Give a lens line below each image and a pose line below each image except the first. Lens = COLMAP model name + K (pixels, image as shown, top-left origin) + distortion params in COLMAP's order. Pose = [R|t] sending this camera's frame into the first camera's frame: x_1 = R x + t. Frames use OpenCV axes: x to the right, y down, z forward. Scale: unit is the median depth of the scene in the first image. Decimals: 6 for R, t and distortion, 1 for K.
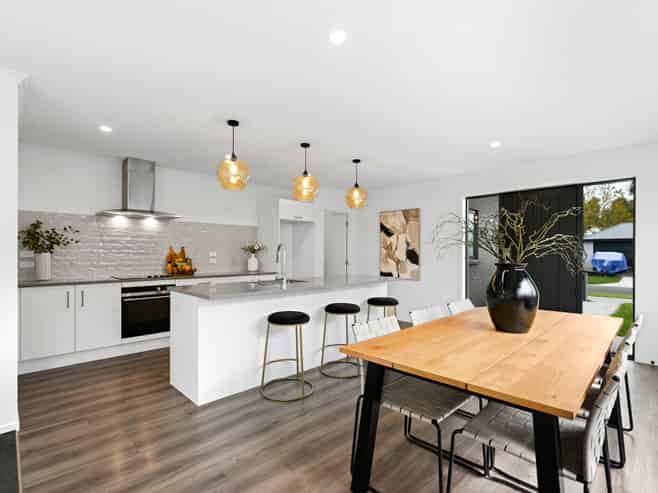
lens RADIAL K [[329.6, 0, 330.8], [0, 329.6, 251.8], [0, 0, 1]] dist [0.004388, 0.000403]
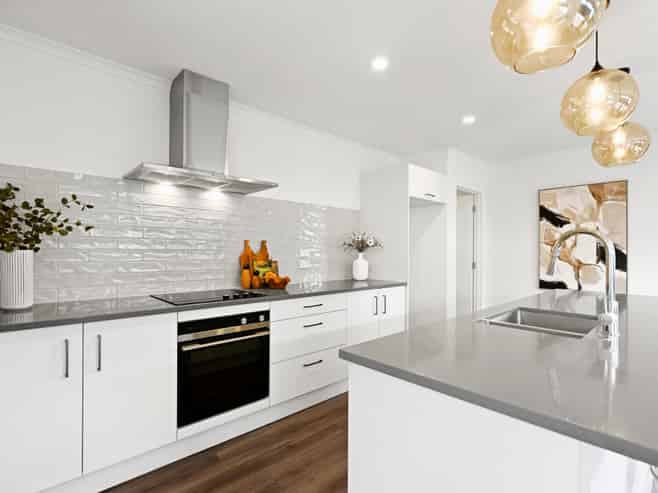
lens RADIAL K [[329.6, 0, 327.8], [0, 329.6, 247.1], [0, 0, 1]] dist [0.004388, 0.000403]
pose [[0.999566, 0.001146, -0.029422, -0.332329], [-0.001449, 0.999946, -0.010294, 0.002372], [0.029409, 0.010332, 0.999514, 0.434705]]
